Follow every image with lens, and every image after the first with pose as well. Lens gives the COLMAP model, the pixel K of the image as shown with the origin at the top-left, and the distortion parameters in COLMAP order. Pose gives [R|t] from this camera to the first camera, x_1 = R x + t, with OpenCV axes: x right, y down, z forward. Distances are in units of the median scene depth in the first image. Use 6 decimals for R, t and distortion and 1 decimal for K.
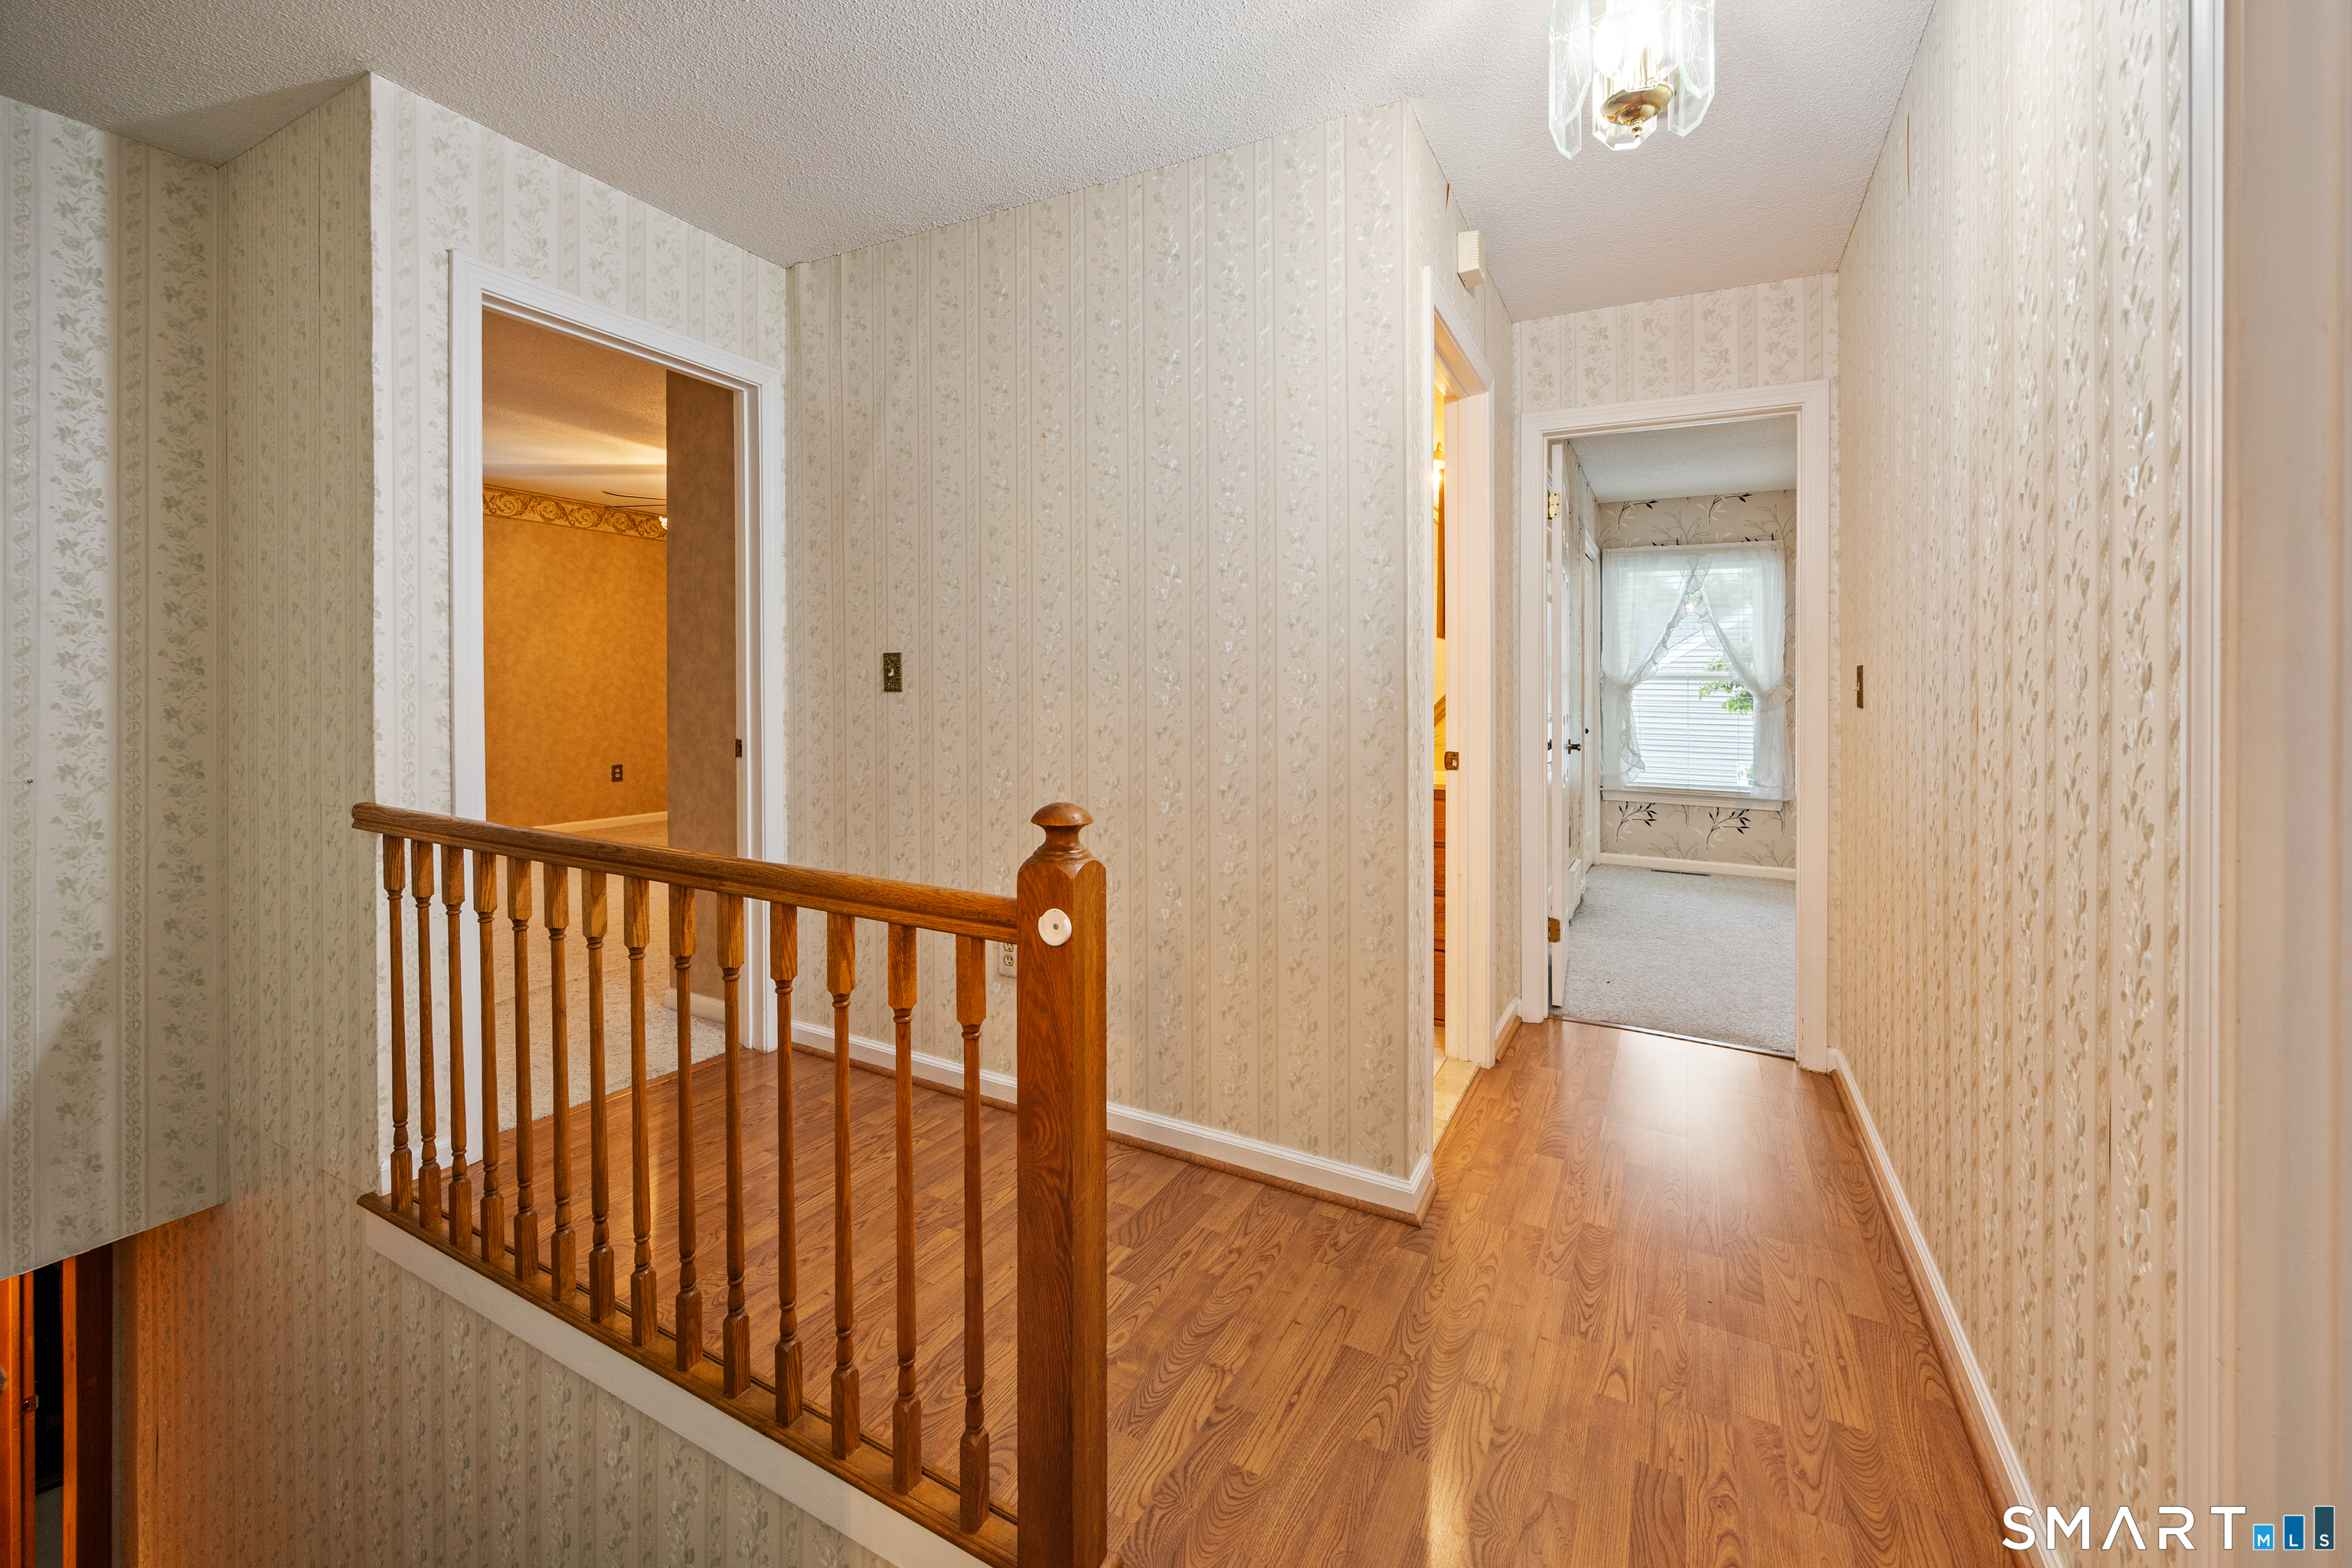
lens RADIAL K [[926.4, 0, 1182.7], [0, 926.4, 689.1], [0, 0, 1]] dist [0.002063, 0.000167]
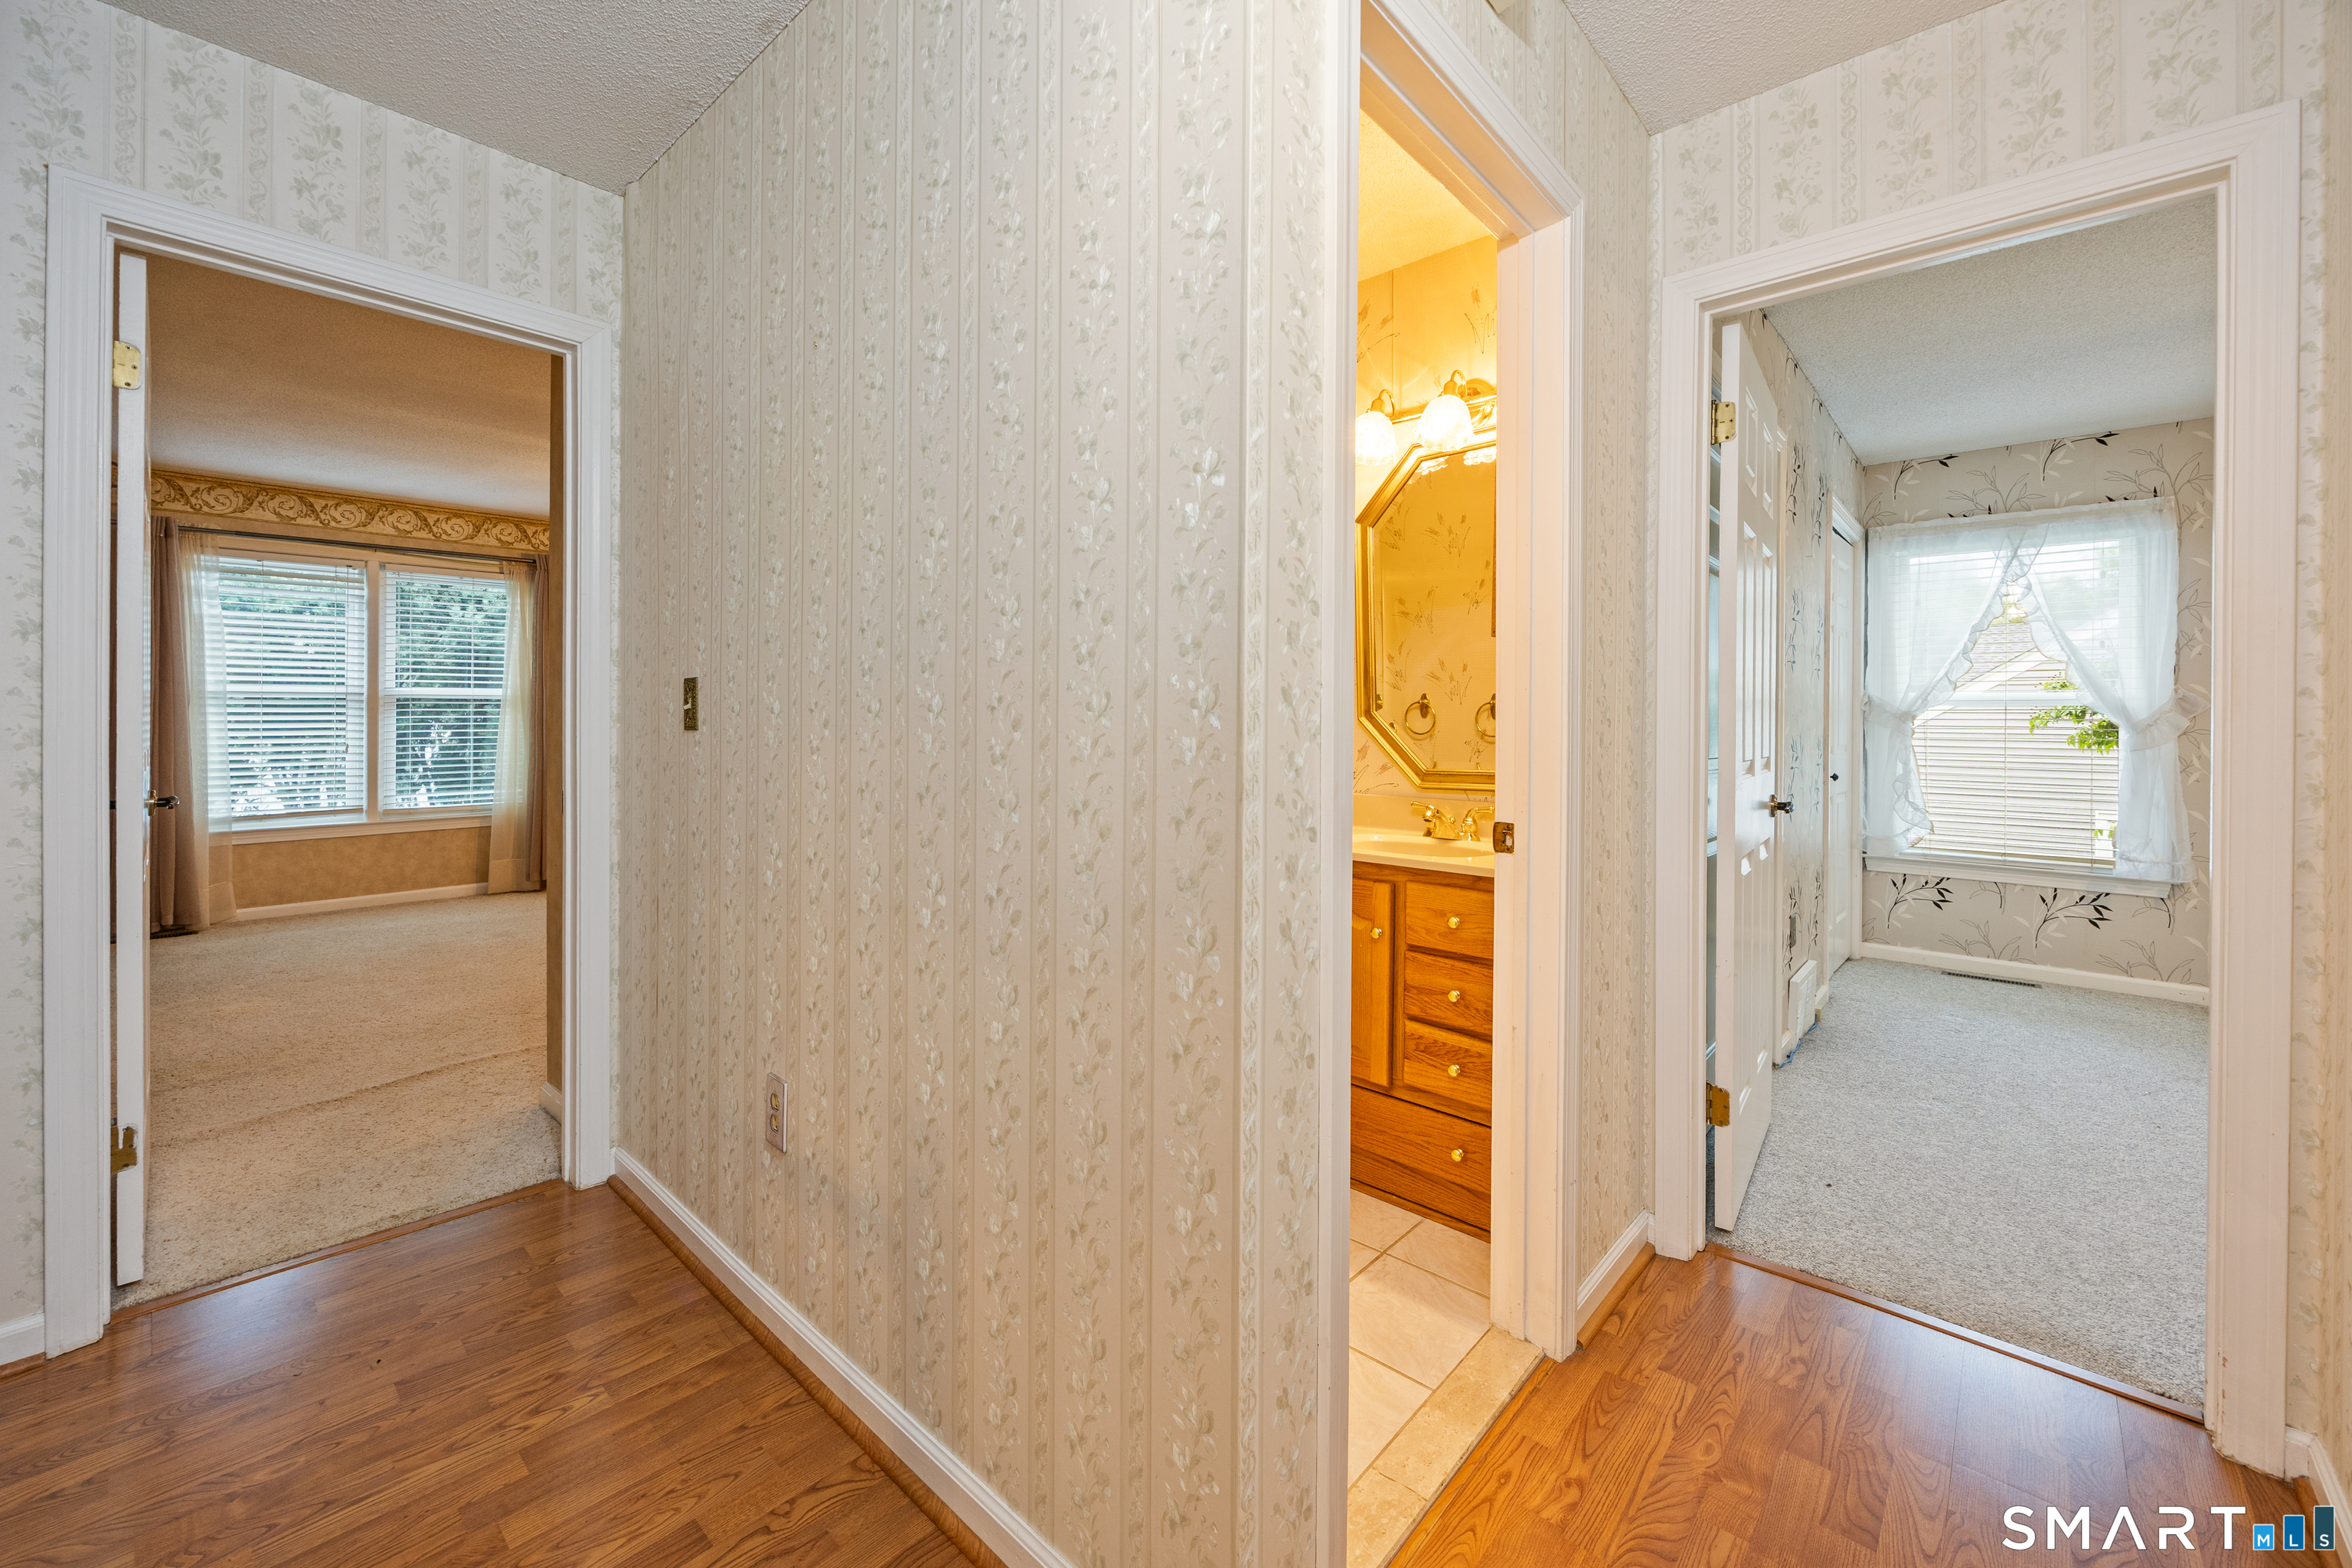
lens RADIAL K [[924.4, 0, 1165.8], [0, 924.4, 739.9], [0, 0, 1]] dist [0.001318, -0.000411]
pose [[0.968785, -0.004243, -0.247864, 0.210138], [0.008200, 0.999855, 0.014932, 0.002228], [0.247765, -0.016498, 0.968680, 0.334059]]
